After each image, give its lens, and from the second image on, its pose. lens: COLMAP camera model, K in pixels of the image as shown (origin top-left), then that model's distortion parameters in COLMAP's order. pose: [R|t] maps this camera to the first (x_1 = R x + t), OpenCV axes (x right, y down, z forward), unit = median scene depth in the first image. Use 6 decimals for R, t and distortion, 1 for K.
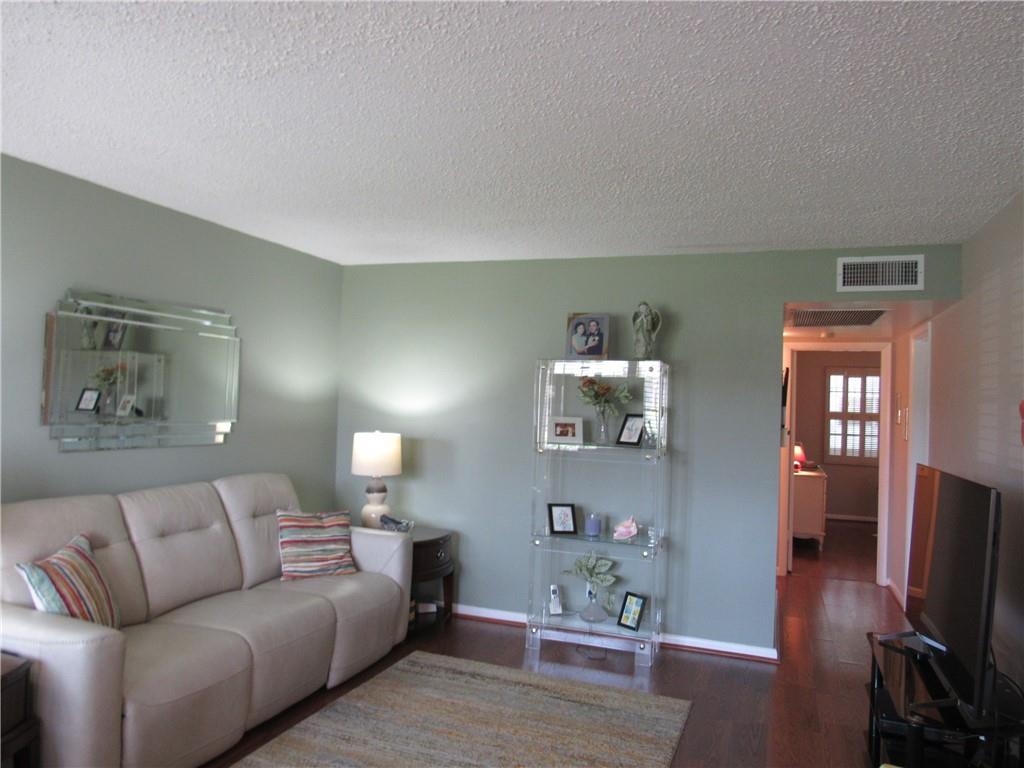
lens RADIAL K [[732.2, 0, 513.1], [0, 732.2, 381.1], [0, 0, 1]] dist [-0.031358, 0.011694]
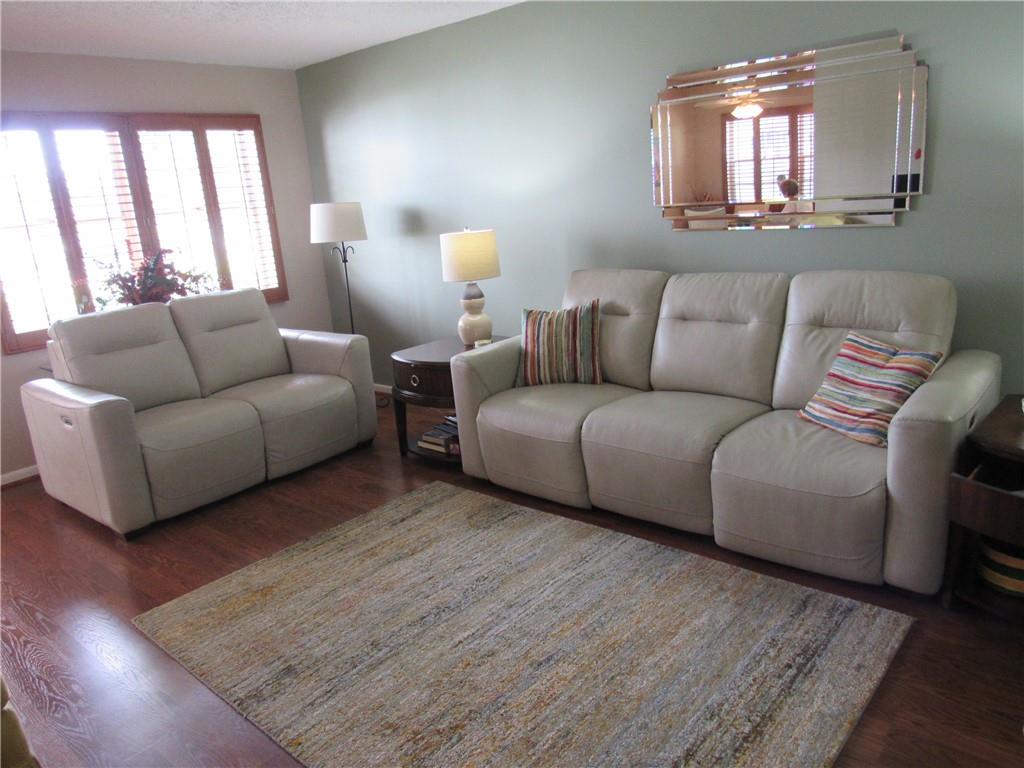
lens RADIAL K [[732.2, 0, 508.5], [0, 732.2, 384.8], [0, 0, 1]] dist [-0.031358, 0.011694]
pose [[-0.340717, 0.236633, -0.909899, 0.459215], [0.092369, 0.971550, 0.218079, 0.048668], [0.935618, -0.009744, -0.352881, 0.951994]]
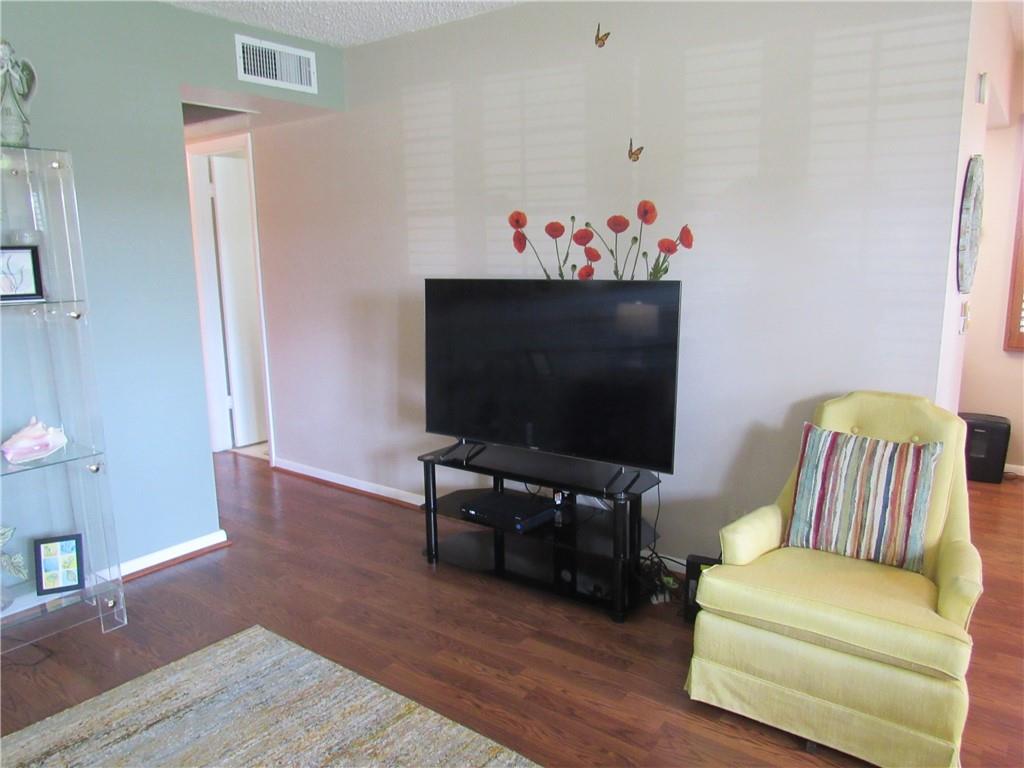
lens RADIAL K [[732.2, 0, 508.5], [0, 732.2, 383.8], [0, 0, 1]] dist [-0.031358, 0.011694]
pose [[0.287393, -0.211646, 0.934137, -0.299491], [-0.000658, 0.975237, 0.221161, 0.027310], [-0.957812, -0.064175, 0.280137, 0.503365]]
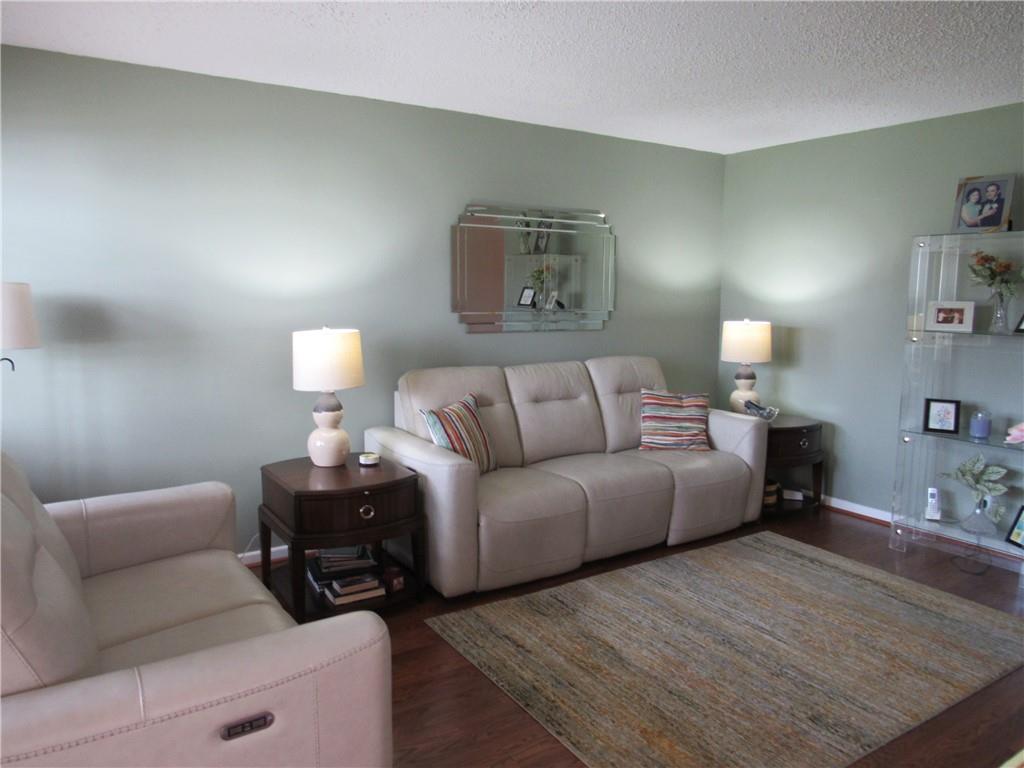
lens RADIAL K [[732.2, 0, 514.5], [0, 732.2, 383.8], [0, 0, 1]] dist [-0.031358, 0.011694]
pose [[0.805906, 0.046816, -0.590190, 0.186444], [0.037125, 0.990911, 0.129296, 0.017467], [0.590879, -0.126111, 0.796843, -0.009216]]
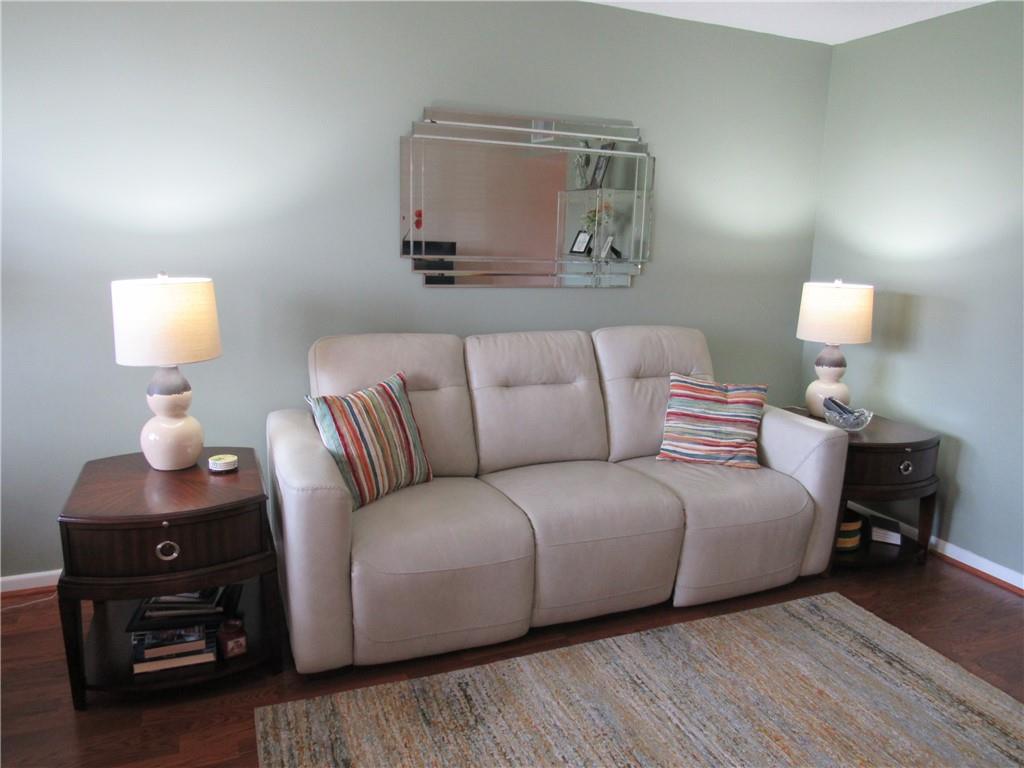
lens RADIAL K [[732.2, 0, 513.0], [0, 732.2, 386.8], [0, 0, 1]] dist [-0.031358, 0.011694]
pose [[0.683763, 0.133848, -0.717323, 0.139630], [0.015129, 0.980222, 0.197324, 0.031196], [0.729547, -0.145775, 0.668214, 0.343057]]
